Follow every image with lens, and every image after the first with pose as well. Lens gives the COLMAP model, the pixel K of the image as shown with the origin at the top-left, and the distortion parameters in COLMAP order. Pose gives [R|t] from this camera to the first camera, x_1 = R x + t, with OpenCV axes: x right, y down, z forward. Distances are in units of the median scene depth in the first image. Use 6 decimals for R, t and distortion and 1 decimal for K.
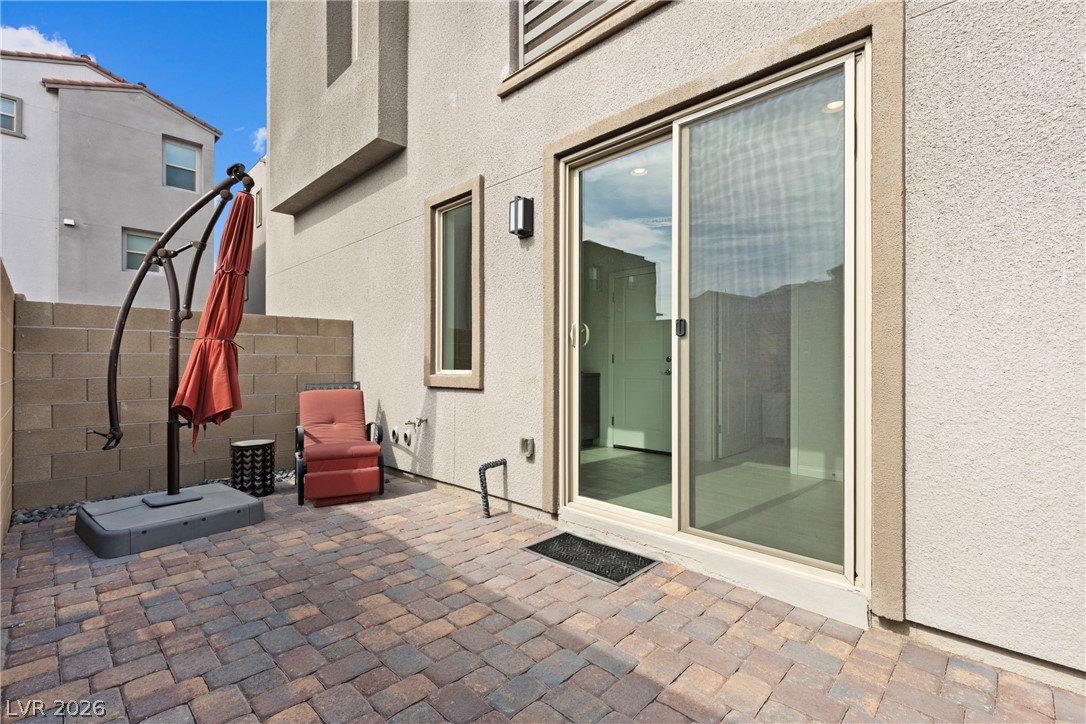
lens RADIAL K [[484.2, 0, 544.8], [0, 484.2, 362.5], [0, 0, 1]] dist [0.007892, -0.002088]
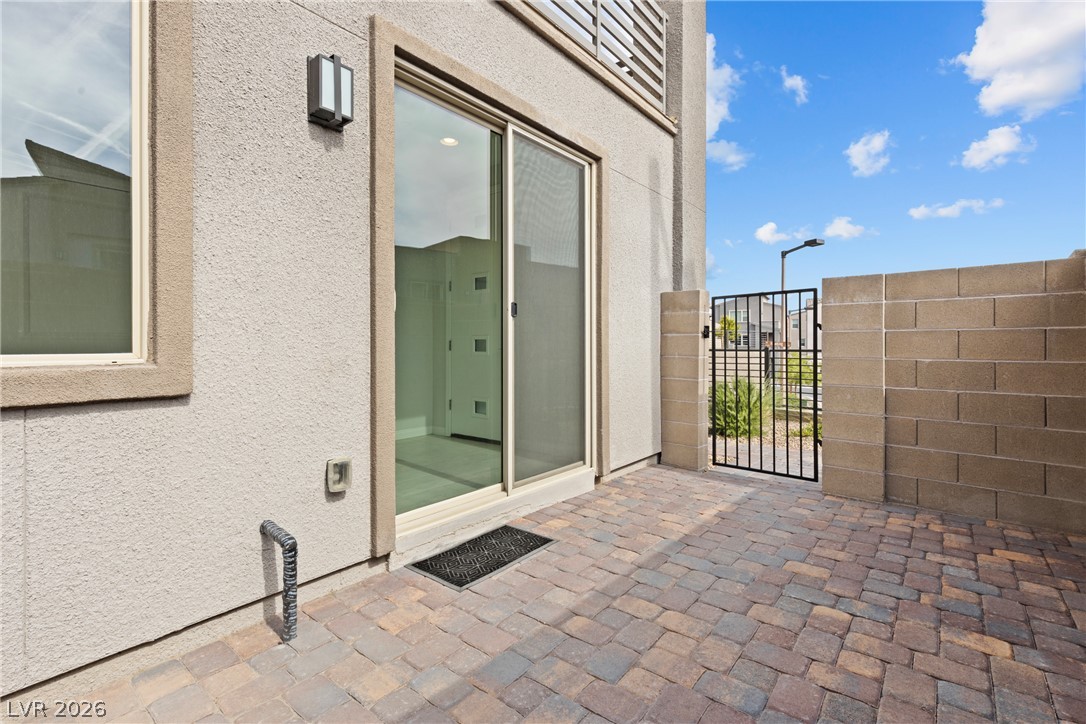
lens RADIAL K [[484.2, 0, 565.5], [0, 484.2, 347.0], [0, 0, 1]] dist [0.007892, -0.002088]
pose [[-0.100133, -0.005010, 0.994961, -0.942866], [-0.006359, 0.999970, 0.004395, 0.010254], [-0.994954, -0.005887, -0.100162, 1.085054]]
